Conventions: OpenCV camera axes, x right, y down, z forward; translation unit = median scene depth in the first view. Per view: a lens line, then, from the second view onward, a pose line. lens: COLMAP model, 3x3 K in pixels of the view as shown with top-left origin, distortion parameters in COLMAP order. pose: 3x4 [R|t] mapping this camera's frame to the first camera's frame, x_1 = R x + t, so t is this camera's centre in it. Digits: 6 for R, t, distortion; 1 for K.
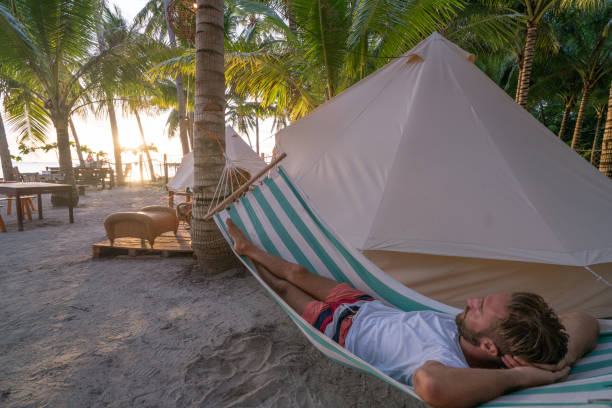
lens RADIAL K [[282.7, 0, 307.0], [0, 282.7, 208.5], [0, 0, 1]] dist [-0.043388, 0.014632]
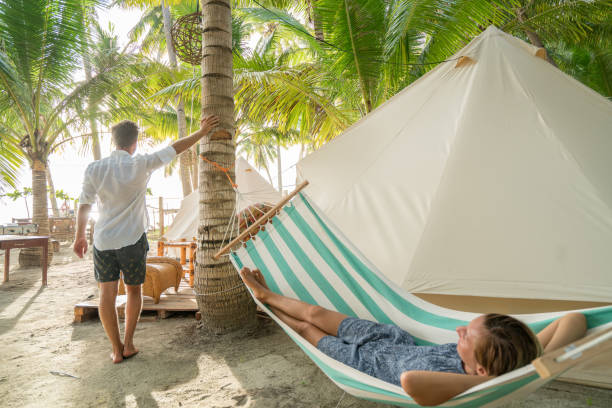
lens RADIAL K [[394.1, 0, 308.4], [0, 394.1, 208.0], [0, 0, 1]] dist [0.008854, 0.014972]
pose [[0.993863, -0.041673, -0.102472, 0.028112], [0.025923, 0.988273, -0.150483, 0.028797], [0.107541, 0.146903, 0.983288, -0.080128]]
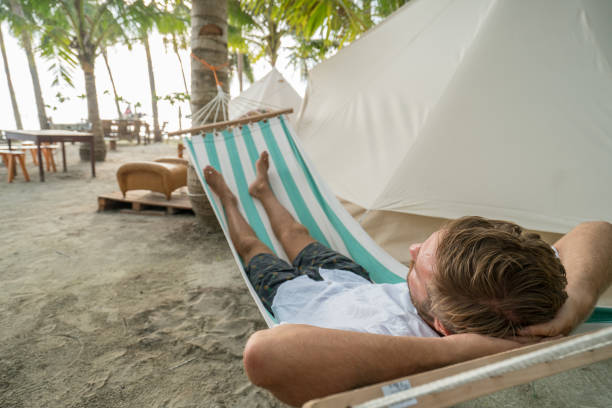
lens RADIAL K [[358.2, 0, 308.6], [0, 358.2, 208.2], [0, 0, 1]] dist [-0.019762, 0.027794]
pose [[0.975247, 0.063106, -0.211924, 0.103744], [-0.046875, 0.995630, 0.080763, 0.030945], [0.216094, -0.068830, 0.973943, 0.003069]]
